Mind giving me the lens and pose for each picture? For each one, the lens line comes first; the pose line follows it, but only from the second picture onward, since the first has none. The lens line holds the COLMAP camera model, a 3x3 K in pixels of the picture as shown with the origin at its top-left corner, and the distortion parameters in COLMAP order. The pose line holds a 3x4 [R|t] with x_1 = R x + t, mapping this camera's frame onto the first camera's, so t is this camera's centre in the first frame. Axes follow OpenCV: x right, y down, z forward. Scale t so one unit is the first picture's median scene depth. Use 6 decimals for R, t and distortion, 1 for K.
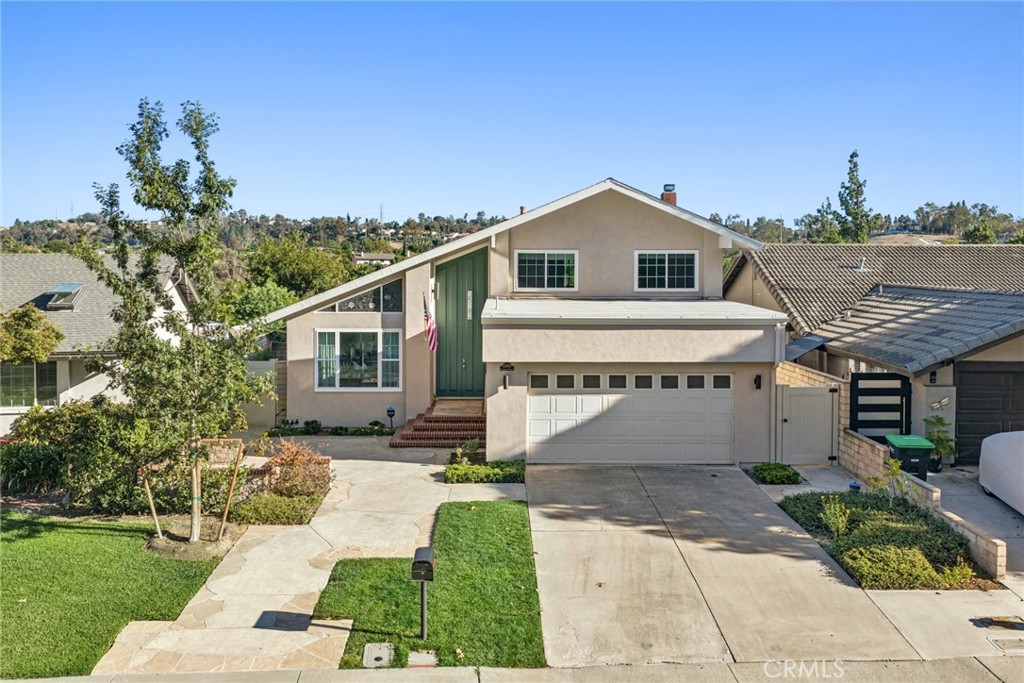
lens RADIAL K [[854.4, 0, 512.1], [0, 854.4, 296.1], [0, 0, 1]] dist [-0.007883, -0.003494]
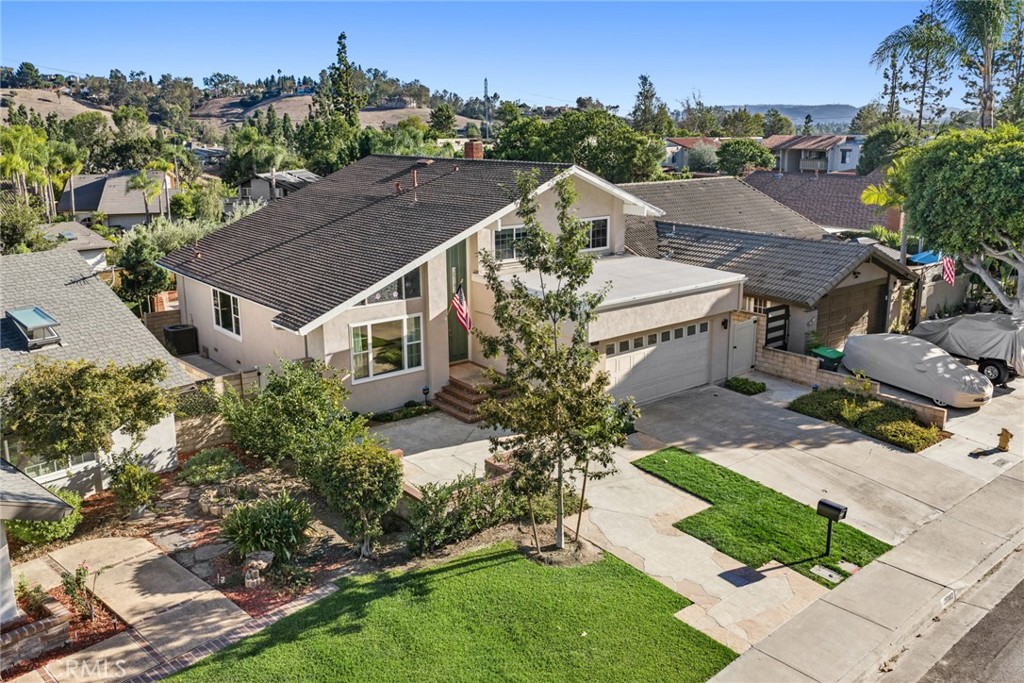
lens RADIAL K [[828.9, 0, 512.0], [0, 828.9, 341.5], [0, 0, 1]] dist [0.001217, -0.000025]
pose [[0.786608, -0.162387, 0.595717, -0.663774], [0.029083, 0.973470, 0.226957, -0.157944], [-0.616768, -0.161201, 0.770462, 0.127691]]
